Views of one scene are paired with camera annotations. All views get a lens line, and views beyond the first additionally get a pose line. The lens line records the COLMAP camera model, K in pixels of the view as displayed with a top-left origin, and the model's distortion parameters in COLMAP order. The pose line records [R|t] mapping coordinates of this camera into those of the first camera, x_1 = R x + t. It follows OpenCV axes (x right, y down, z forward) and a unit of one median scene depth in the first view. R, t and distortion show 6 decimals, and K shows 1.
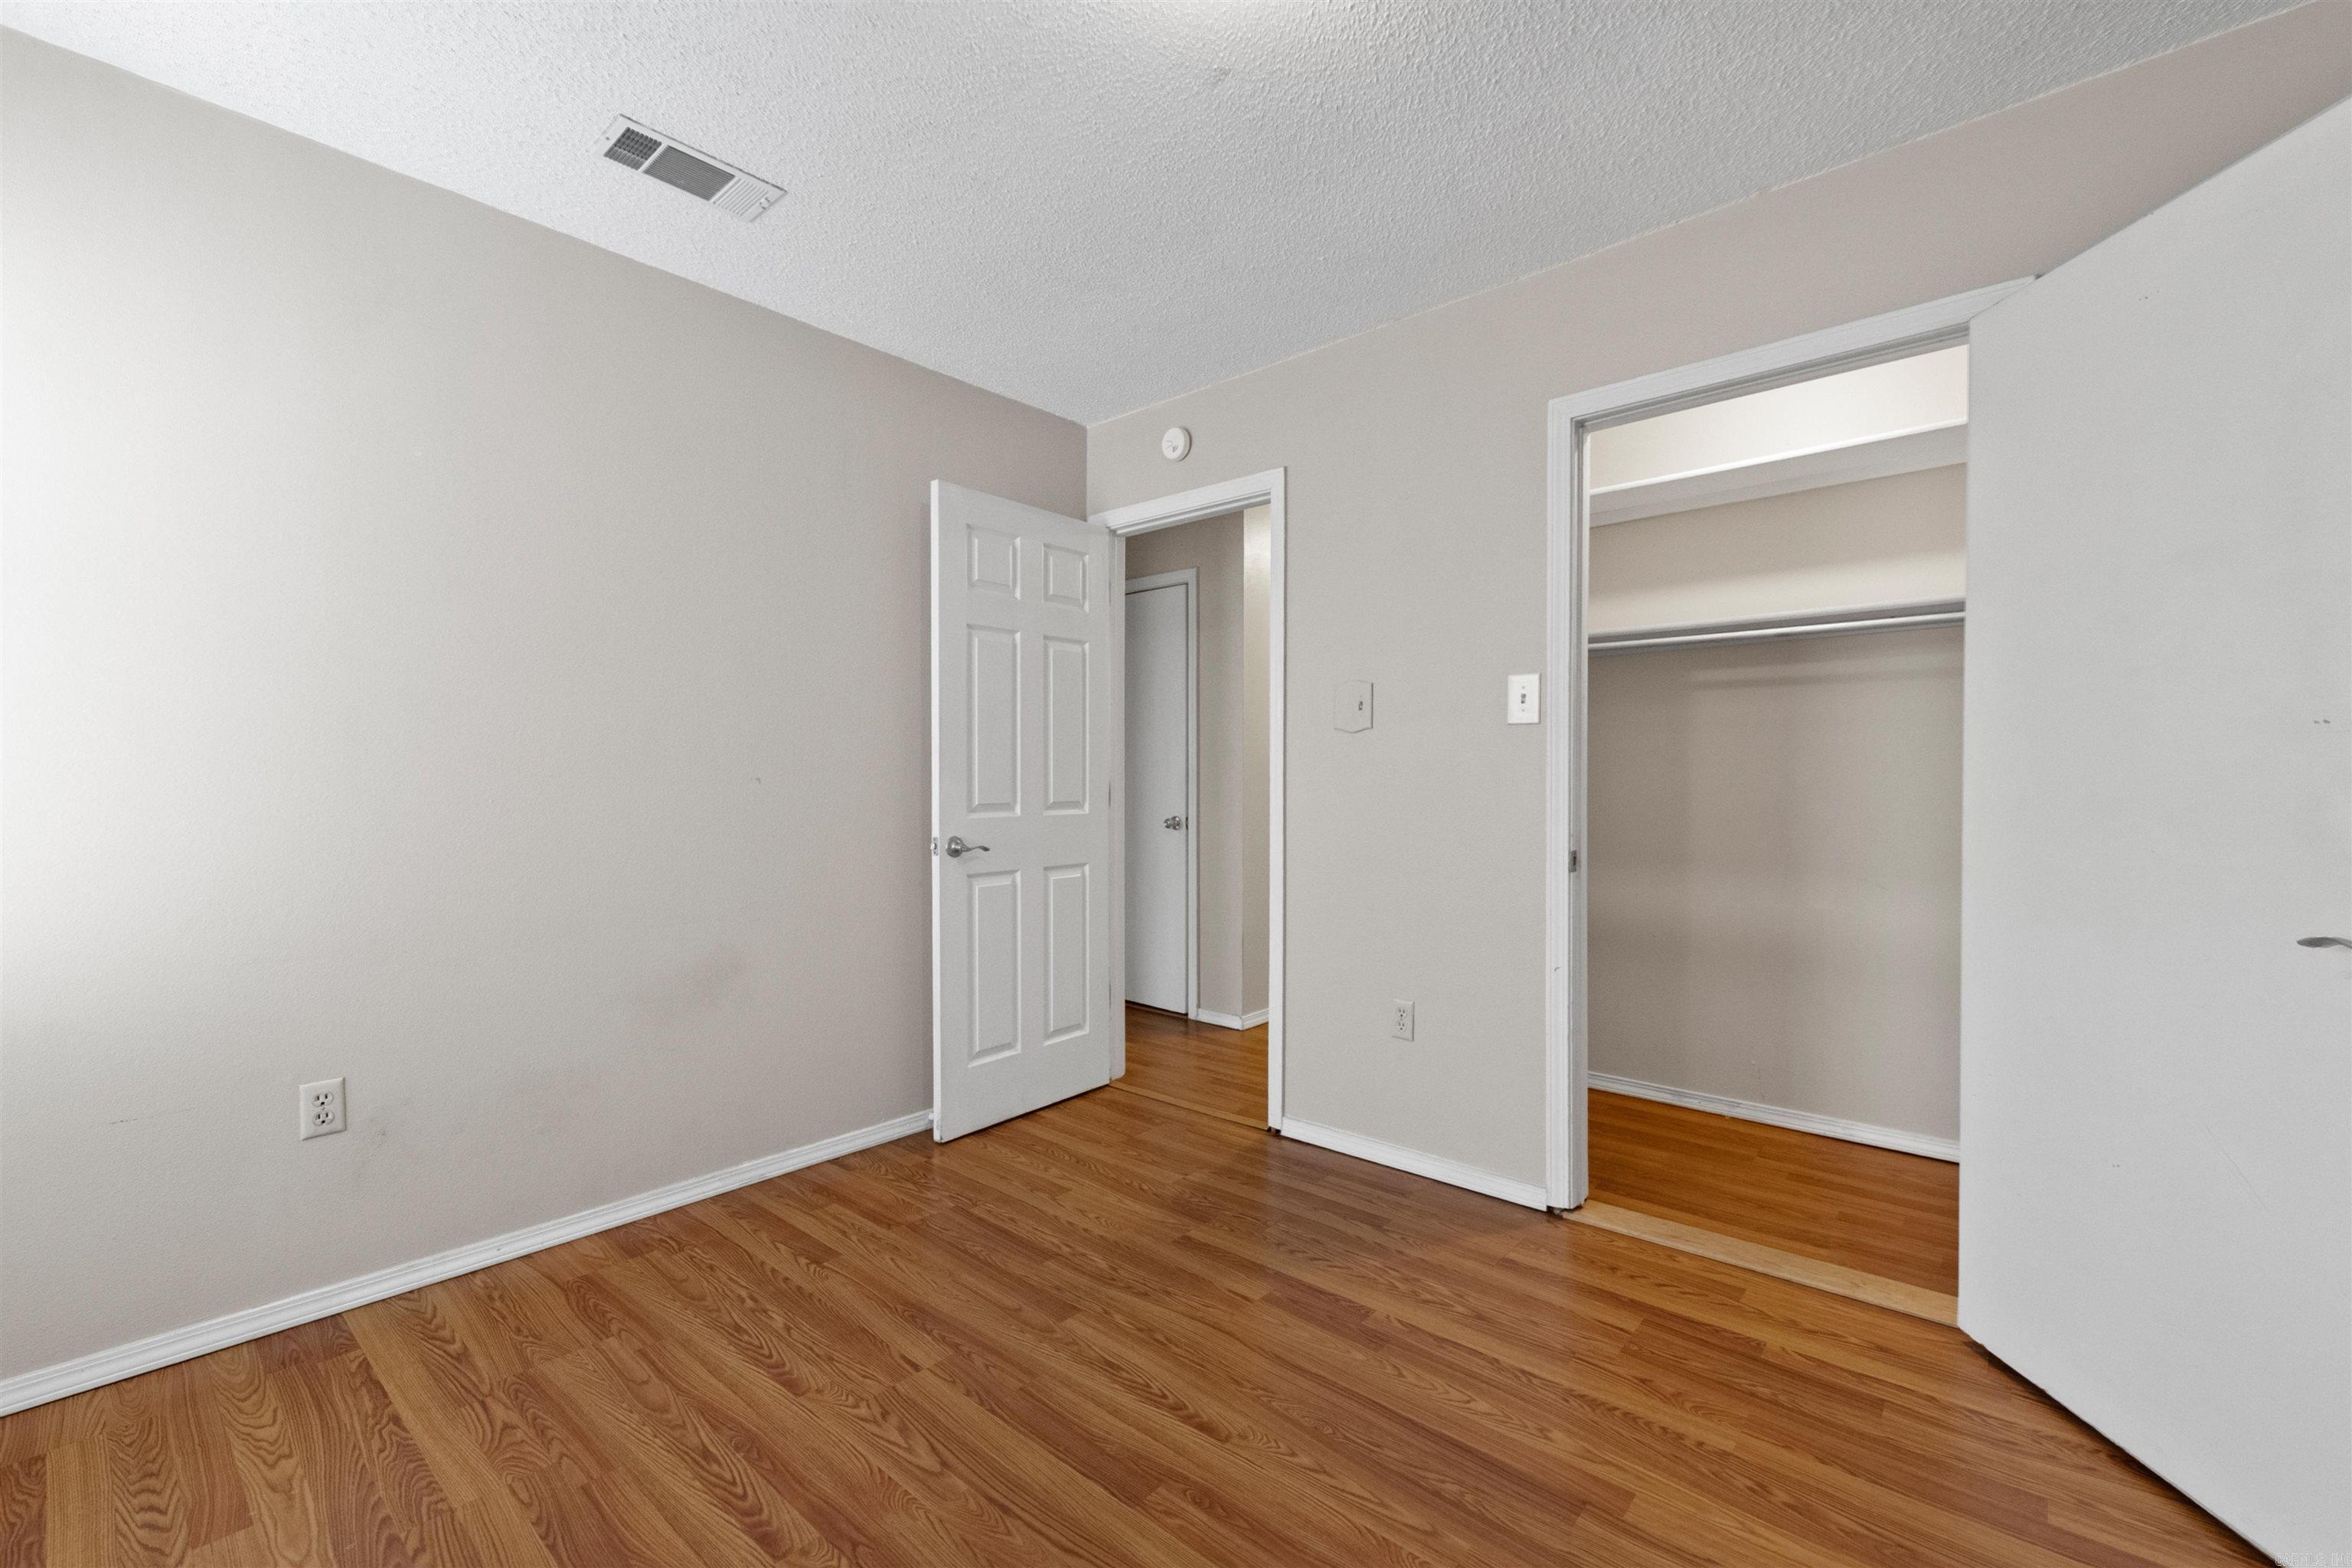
lens RADIAL K [[964.6, 0, 1165.6], [0, 964.6, 795.0], [0, 0, 1]] dist [0.008040, -0.004114]
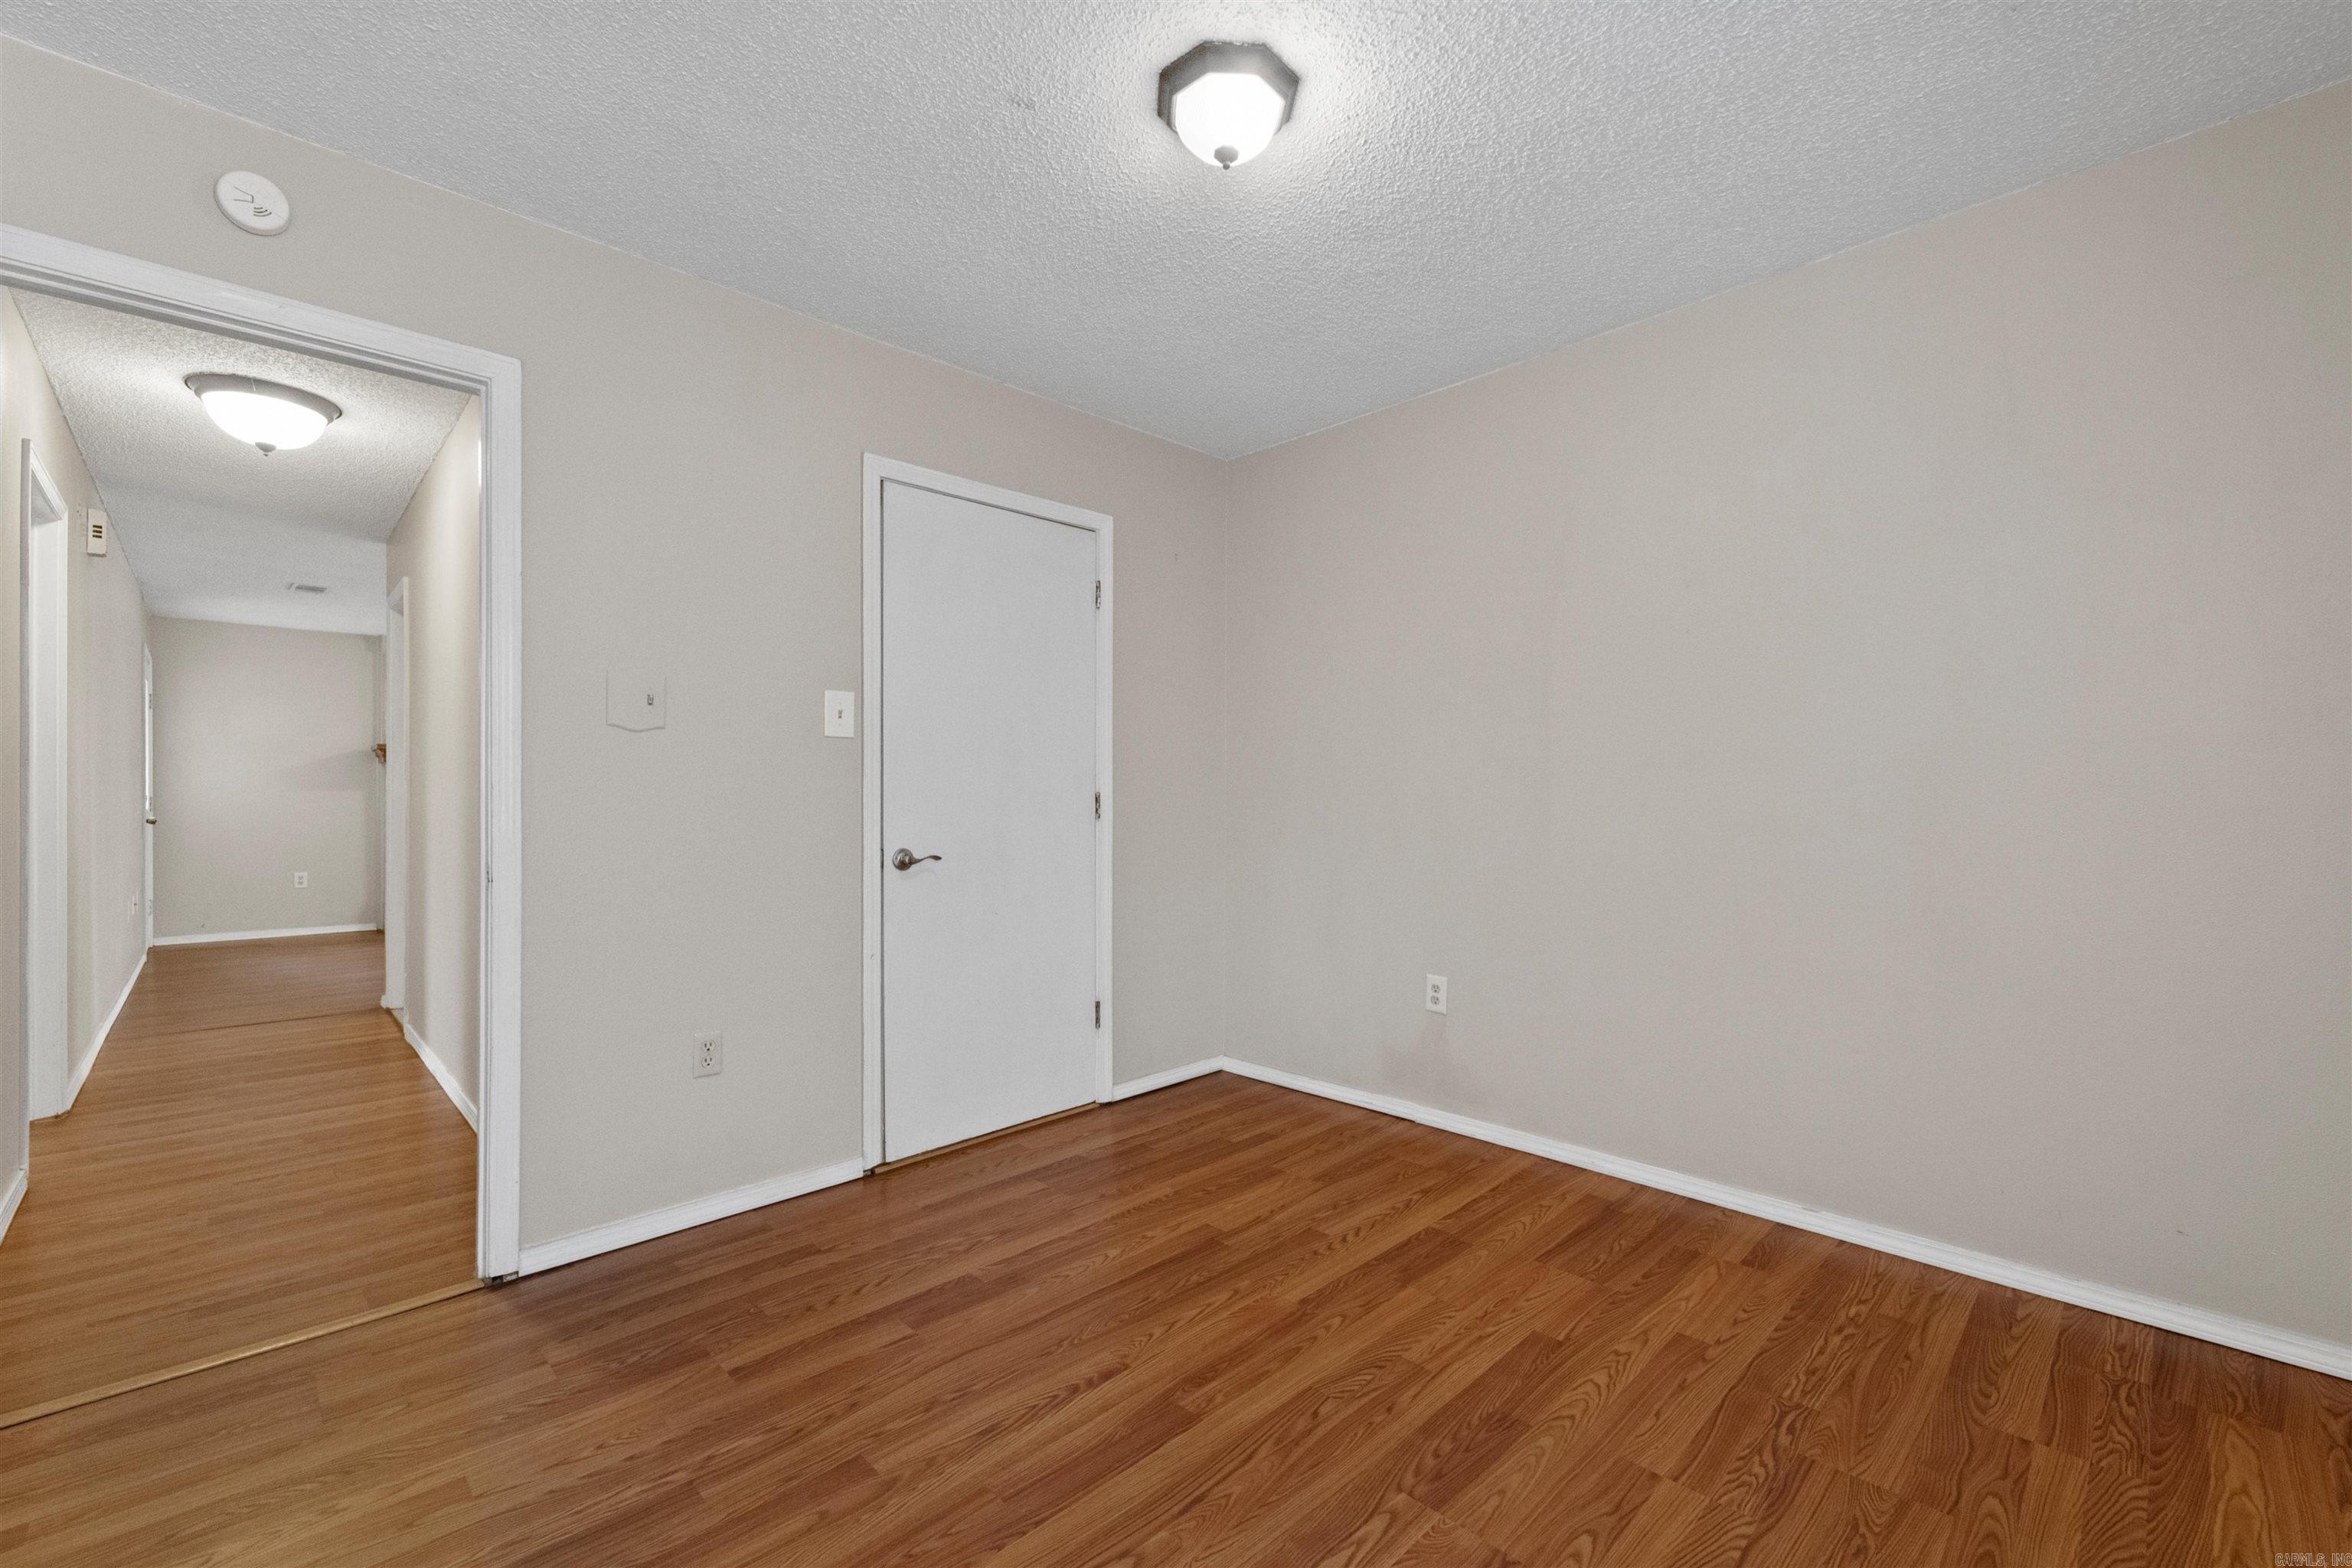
lens RADIAL K [[964.6, 0, 1177.8], [0, 964.6, 786.5], [0, 0, 1]] dist [0.008040, -0.004114]
pose [[0.077580, 0.020067, 0.996784, -0.922257], [0.018586, 0.999595, -0.021570, 0.017795], [-0.996813, 0.020199, 0.077175, 0.727046]]
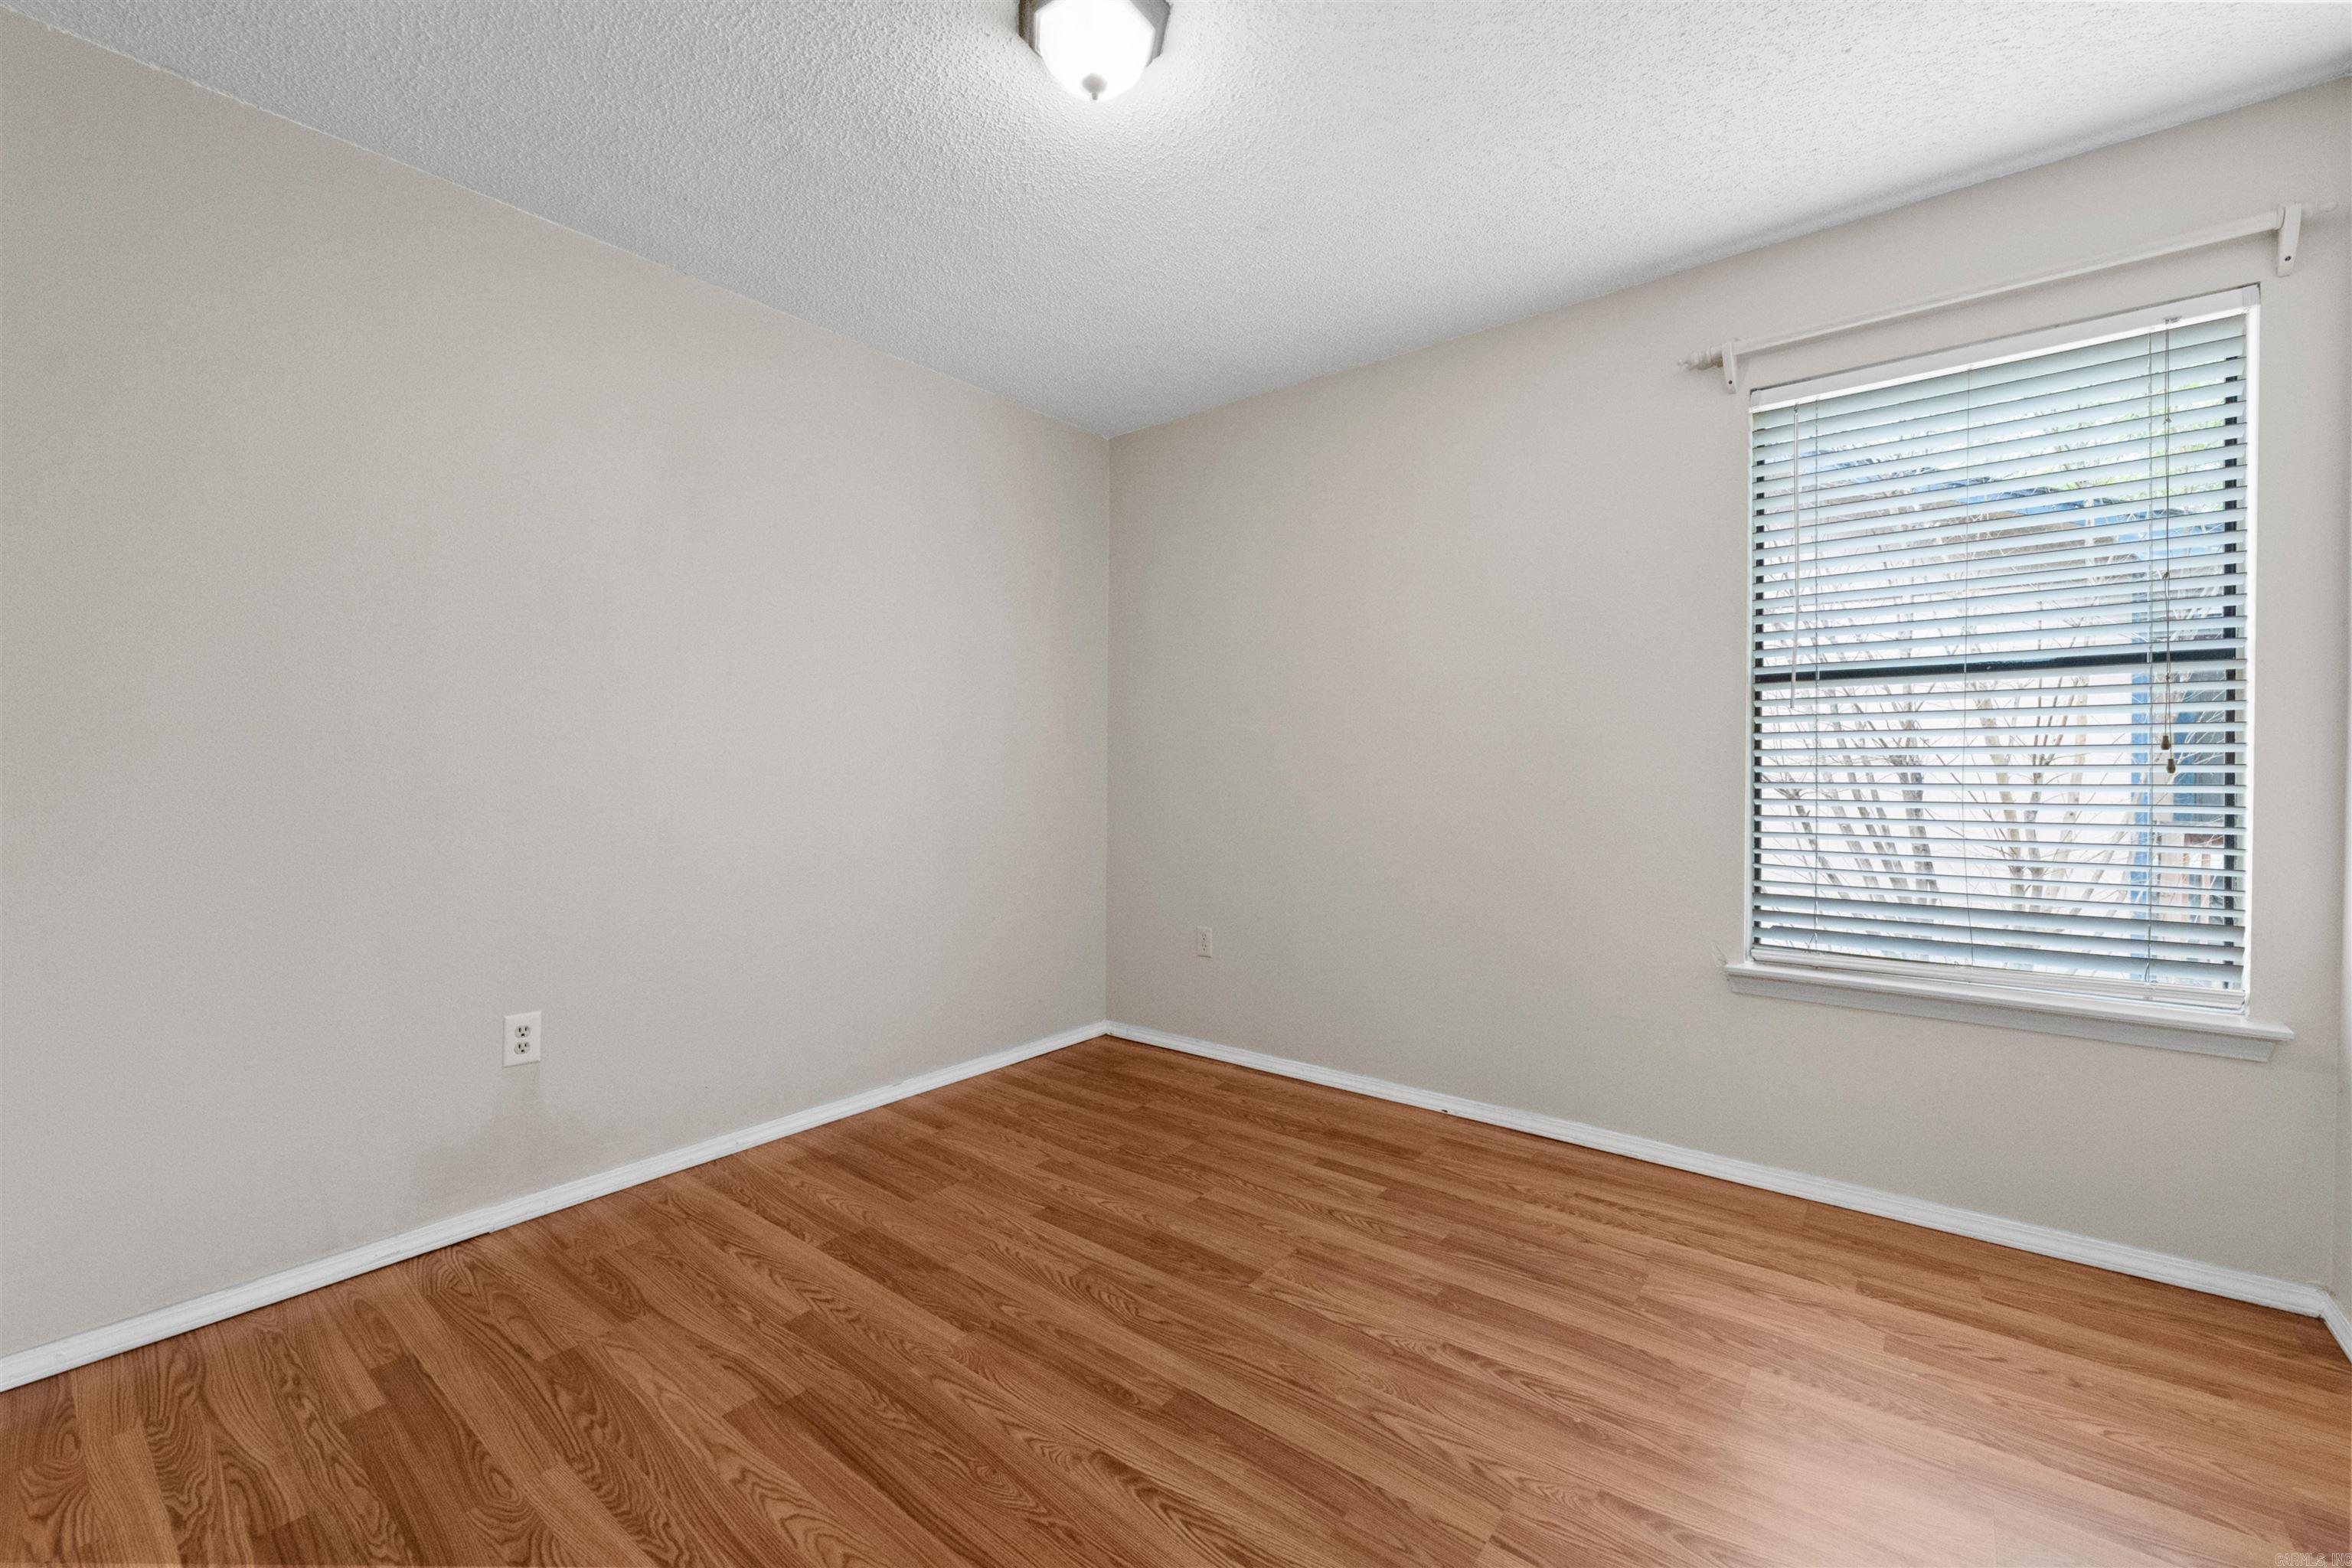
lens RADIAL K [[964.6, 0, 1160.4], [0, 964.6, 767.0], [0, 0, 1]] dist [0.008040, -0.004114]
pose [[-0.998812, 0.003220, -0.048633, 0.037329], [0.002121, 0.999742, 0.022618, -0.021478], [0.048693, 0.022488, -0.998561, 1.671944]]
